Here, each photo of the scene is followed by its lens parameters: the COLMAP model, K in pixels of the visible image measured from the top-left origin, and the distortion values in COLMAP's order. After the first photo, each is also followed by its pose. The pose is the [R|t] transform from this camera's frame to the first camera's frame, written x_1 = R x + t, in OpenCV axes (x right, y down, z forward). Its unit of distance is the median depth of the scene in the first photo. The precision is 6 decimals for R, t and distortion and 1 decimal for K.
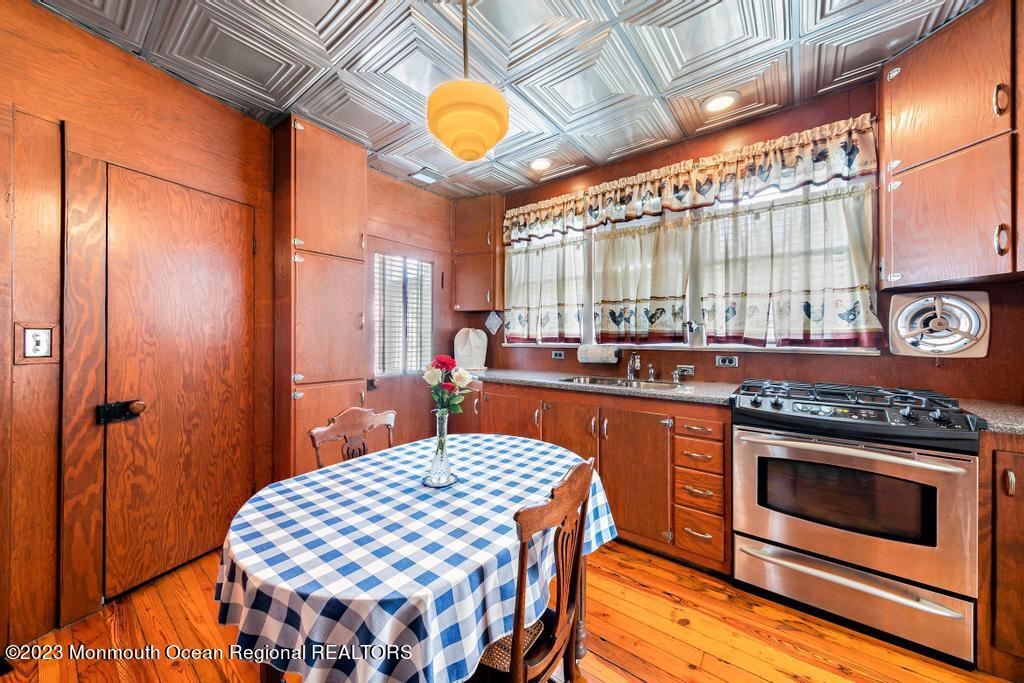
lens RADIAL K [[361.5, 0, 518.5], [0, 361.5, 338.7], [0, 0, 1]] dist [0.002856, -0.000199]
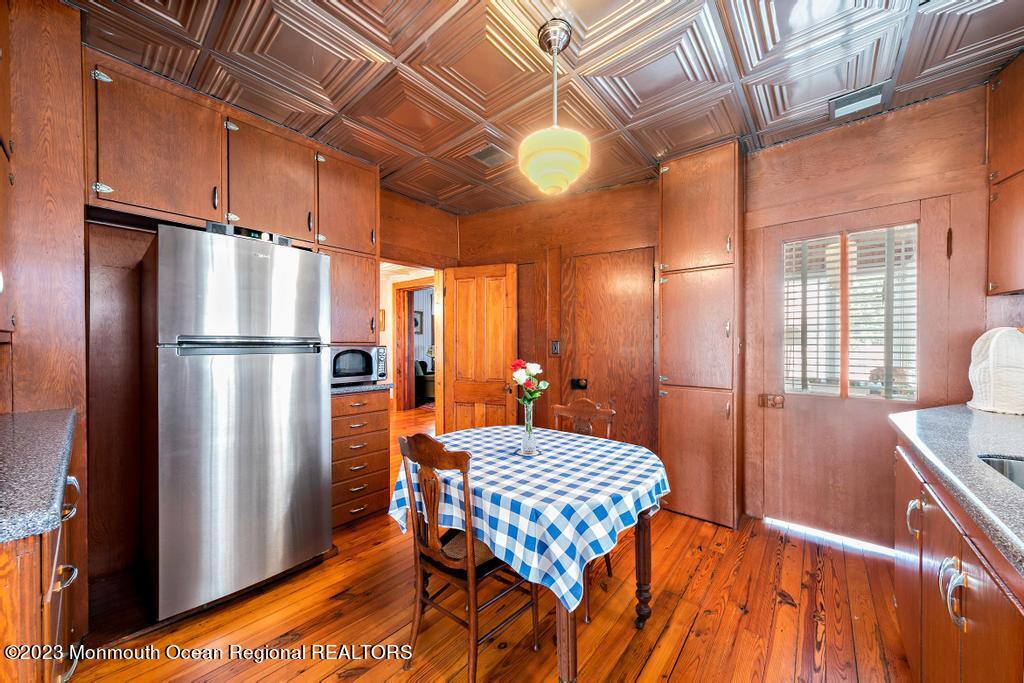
lens RADIAL K [[361.5, 0, 503.6], [0, 361.5, 345.4], [0, 0, 1]] dist [0.002856, -0.000199]
pose [[-0.069419, 0.006435, -0.997567, 0.827415], [0.002900, 0.999976, 0.006249, -0.017095], [0.997583, -0.002459, -0.069436, 0.720825]]
